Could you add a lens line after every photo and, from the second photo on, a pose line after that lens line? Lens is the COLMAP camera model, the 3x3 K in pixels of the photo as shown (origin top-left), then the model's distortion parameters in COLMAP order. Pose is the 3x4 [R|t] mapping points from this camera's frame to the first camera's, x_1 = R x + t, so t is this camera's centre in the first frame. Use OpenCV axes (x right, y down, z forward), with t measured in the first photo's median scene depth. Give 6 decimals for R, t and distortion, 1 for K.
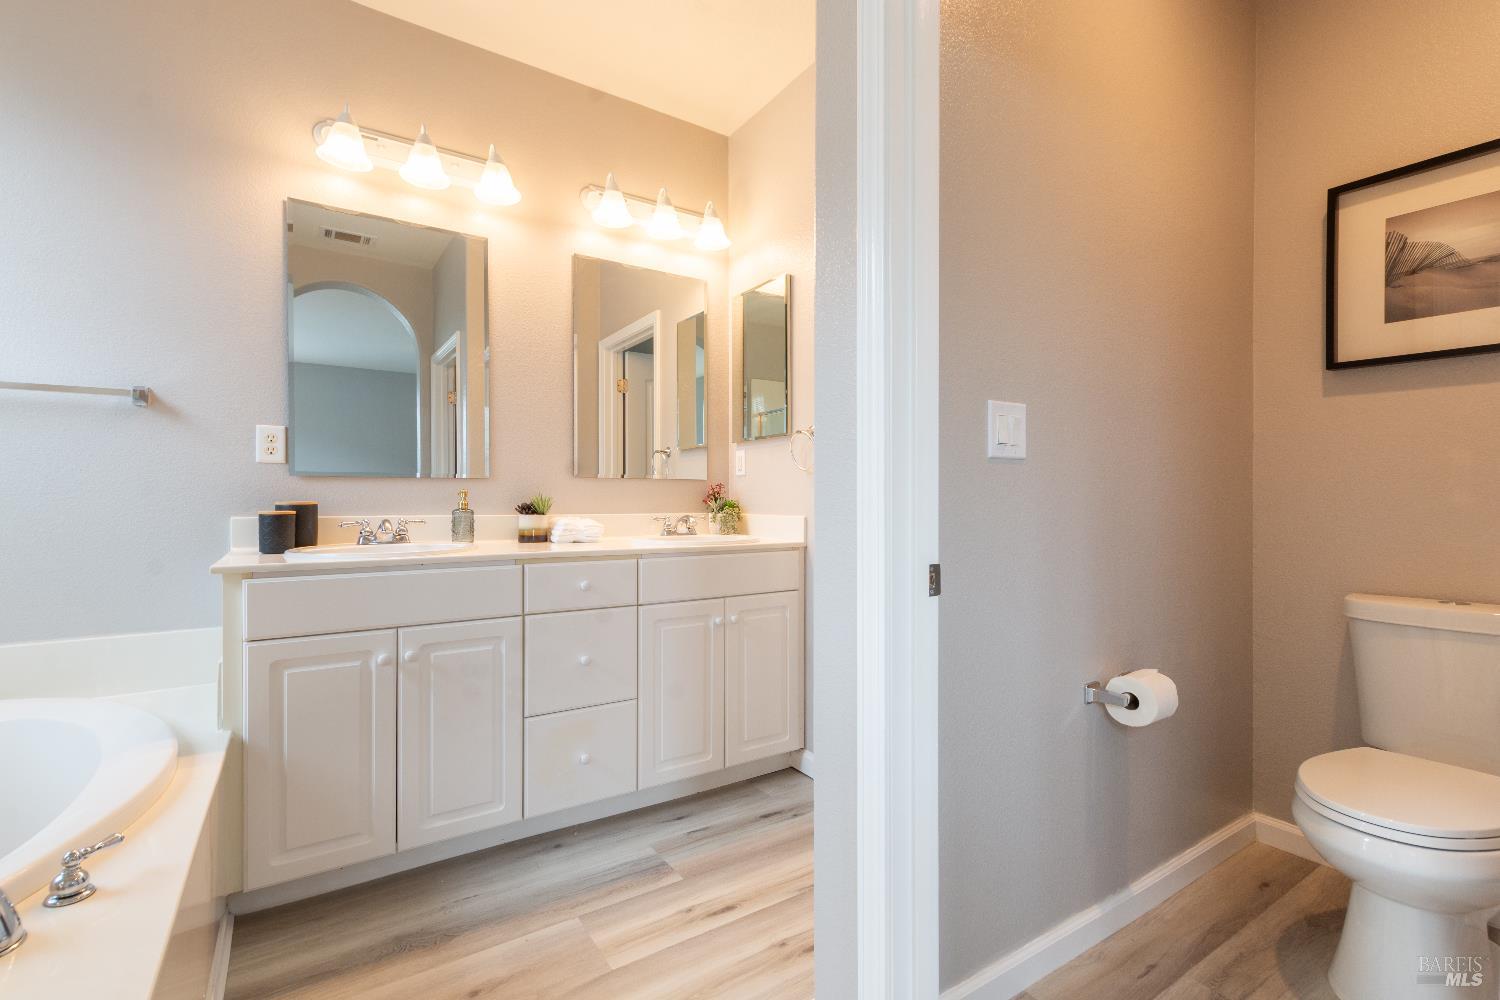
lens RADIAL K [[656.1, 0, 760.7], [0, 656.1, 497.4], [0, 0, 1]] dist [0.010112, -0.003849]
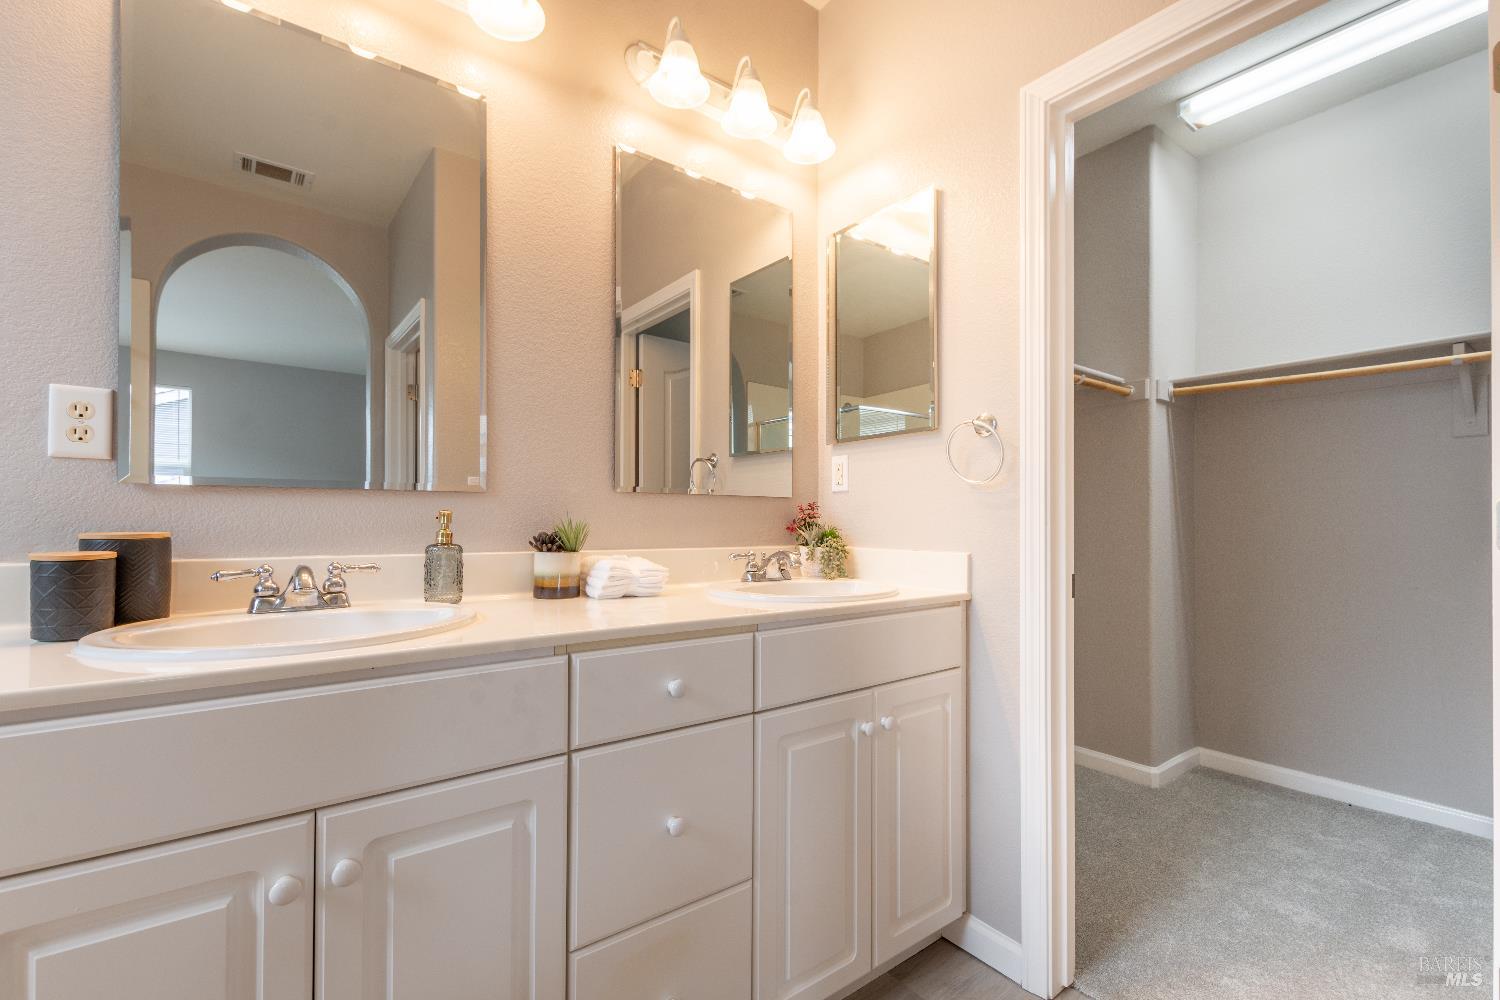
lens RADIAL K [[656.1, 0, 736.5], [0, 656.1, 513.0], [0, 0, 1]] dist [0.010112, -0.003849]
pose [[0.999497, 0.003895, 0.031463, -0.188352], [-0.003574, 0.999941, -0.010264, -0.004010], [-0.031501, 0.010147, 0.999452, 0.363161]]
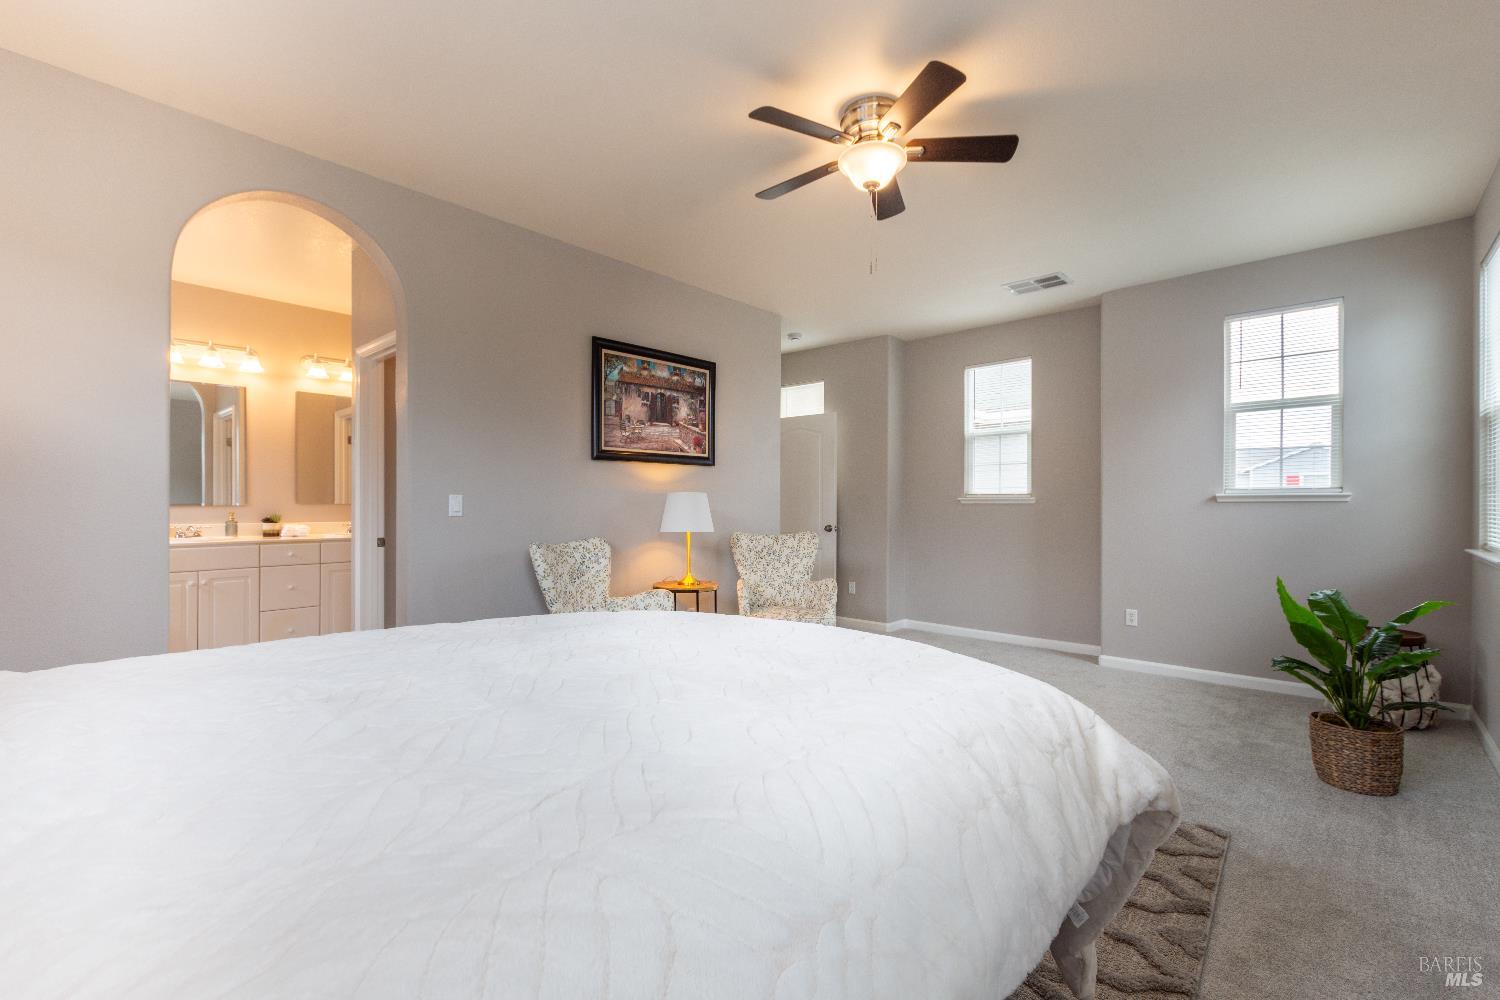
lens RADIAL K [[656.1, 0, 746.3], [0, 656.1, 489.8], [0, 0, 1]] dist [0.010112, -0.003849]
pose [[0.977293, -0.001798, 0.211884, 0.635545], [0.002280, 0.999995, -0.002027, -0.065880], [-0.211879, 0.002464, 0.977293, -1.261700]]
